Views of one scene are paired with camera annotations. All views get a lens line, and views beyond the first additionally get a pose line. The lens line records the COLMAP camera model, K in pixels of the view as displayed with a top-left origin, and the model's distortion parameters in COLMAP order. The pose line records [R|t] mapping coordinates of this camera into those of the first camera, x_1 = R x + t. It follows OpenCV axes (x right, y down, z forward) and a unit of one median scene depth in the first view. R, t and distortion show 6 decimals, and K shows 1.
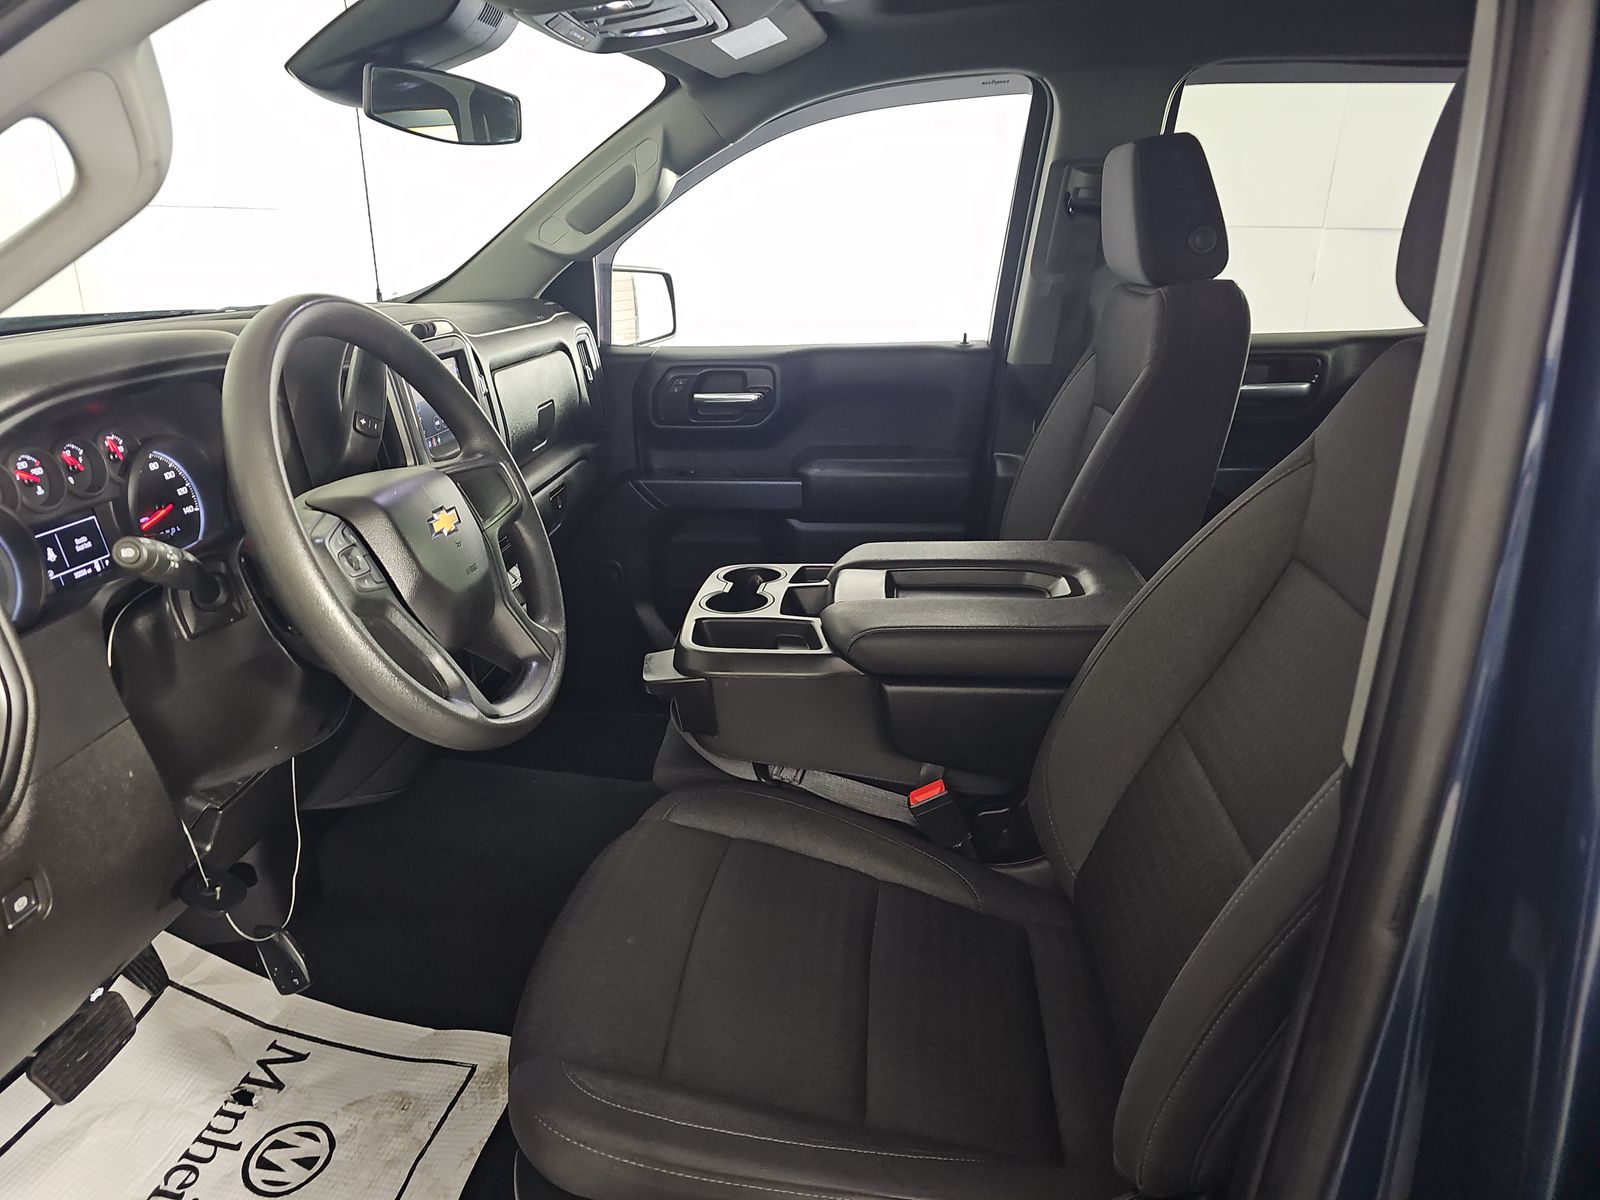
lens RADIAL K [[1096.9, 0, 801.7], [0, 1096.9, 606.5], [0, 0, 1]] dist [0.018208, -0.021730]
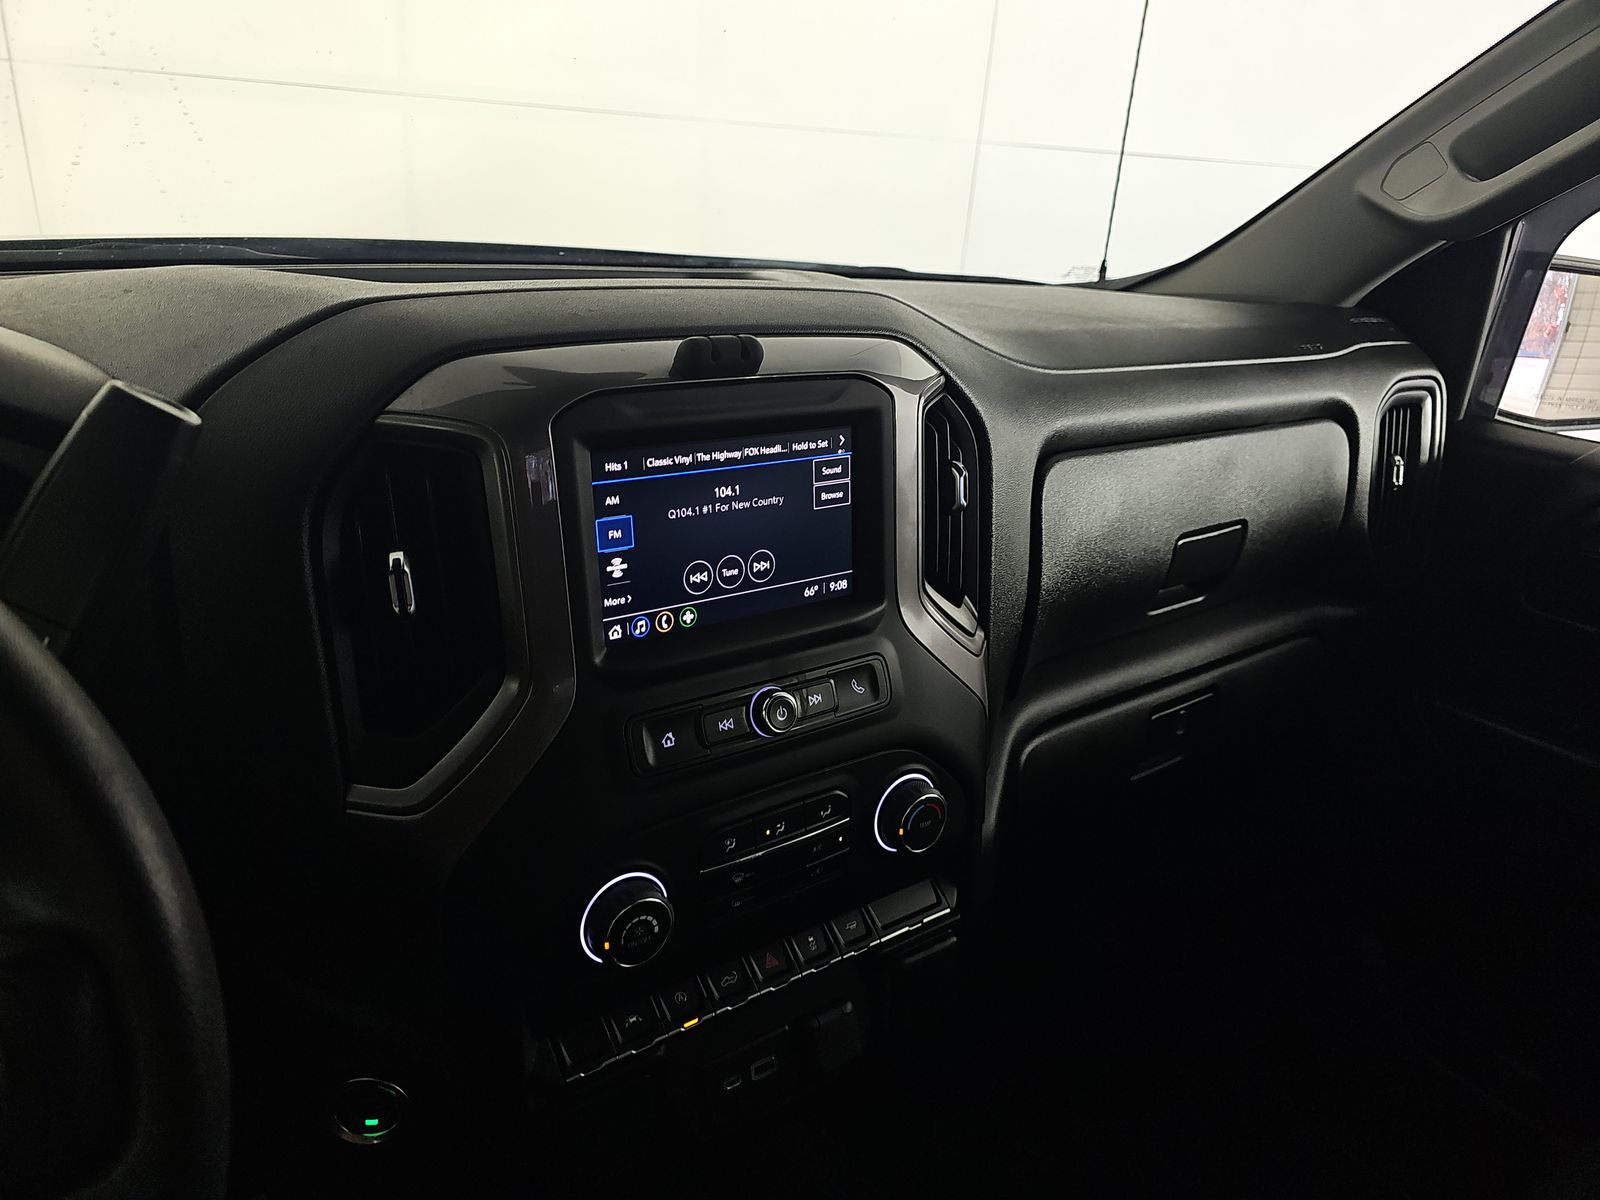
lens RADIAL K [[1096.9, 0, 807.8], [0, 1096.9, 603.5], [0, 0, 1]] dist [0.018208, -0.021730]
pose [[0.656326, 0.311345, -0.687241, -0.018180], [-0.298718, 0.943682, 0.142241, -0.288104], [0.692823, 0.111935, 0.712367, 0.926494]]
